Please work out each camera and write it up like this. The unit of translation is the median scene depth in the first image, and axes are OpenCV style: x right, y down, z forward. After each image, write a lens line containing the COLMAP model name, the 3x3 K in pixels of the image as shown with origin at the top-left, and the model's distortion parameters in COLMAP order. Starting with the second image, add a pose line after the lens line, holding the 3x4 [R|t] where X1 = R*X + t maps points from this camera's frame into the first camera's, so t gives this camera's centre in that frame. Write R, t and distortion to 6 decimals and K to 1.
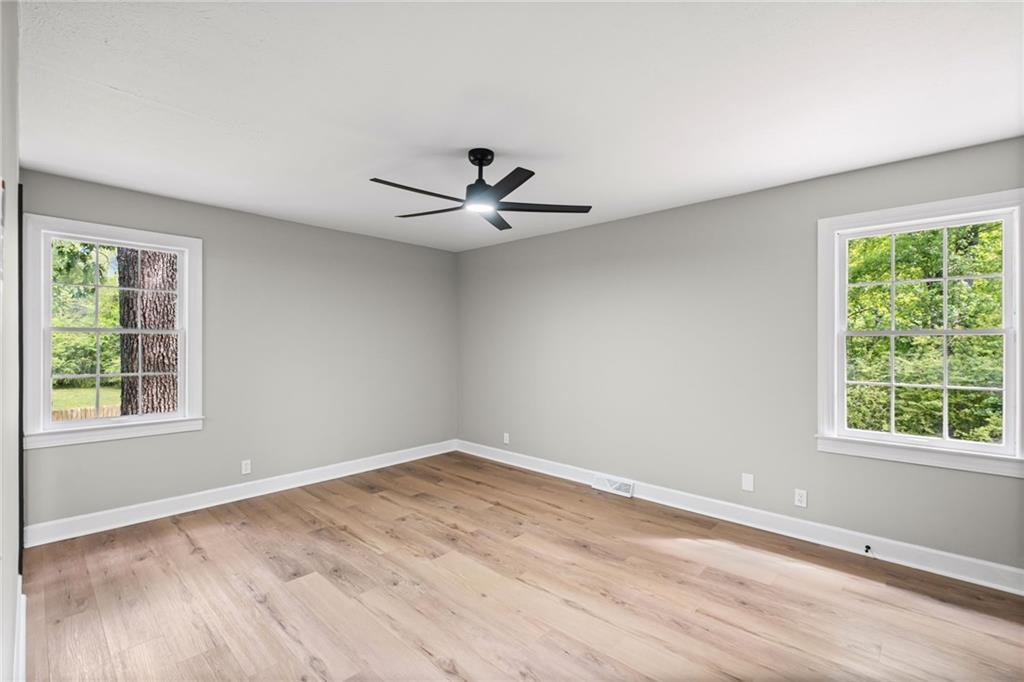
lens RADIAL K [[448.6, 0, 515.6], [0, 448.6, 341.0], [0, 0, 1]] dist [0.000987, 0.000104]
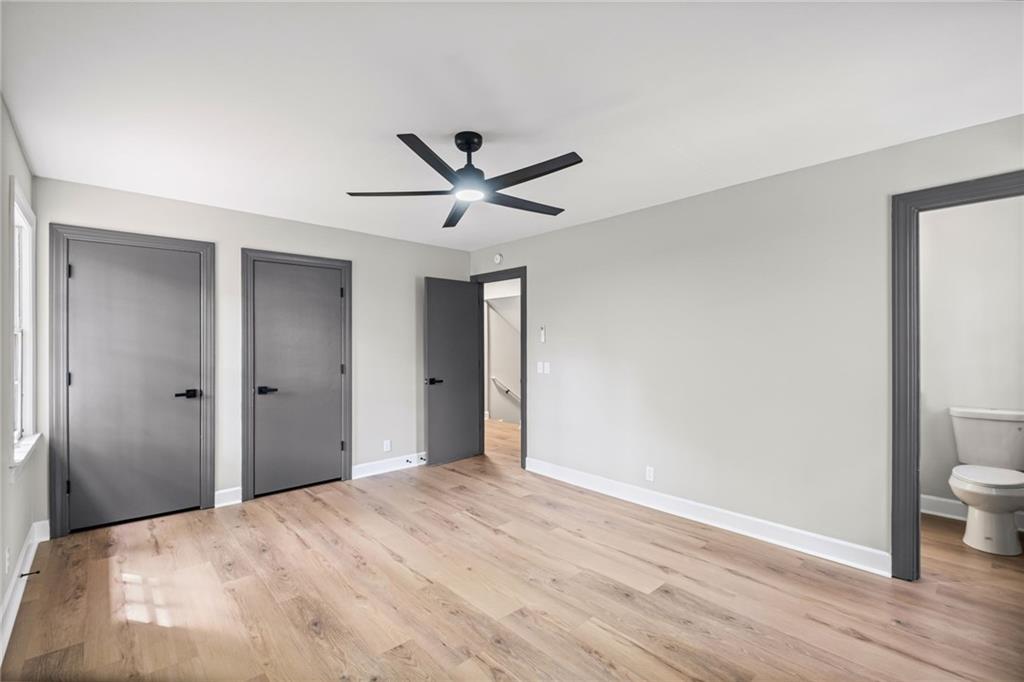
lens RADIAL K [[448.6, 0, 515.6], [0, 448.6, 341.0], [0, 0, 1]] dist [0.000987, 0.000104]
pose [[-0.996485, -0.002105, 0.083743, -0.242029], [-0.003172, 0.999915, -0.012614, 0.015323], [-0.083709, -0.012835, -0.996408, 1.841988]]
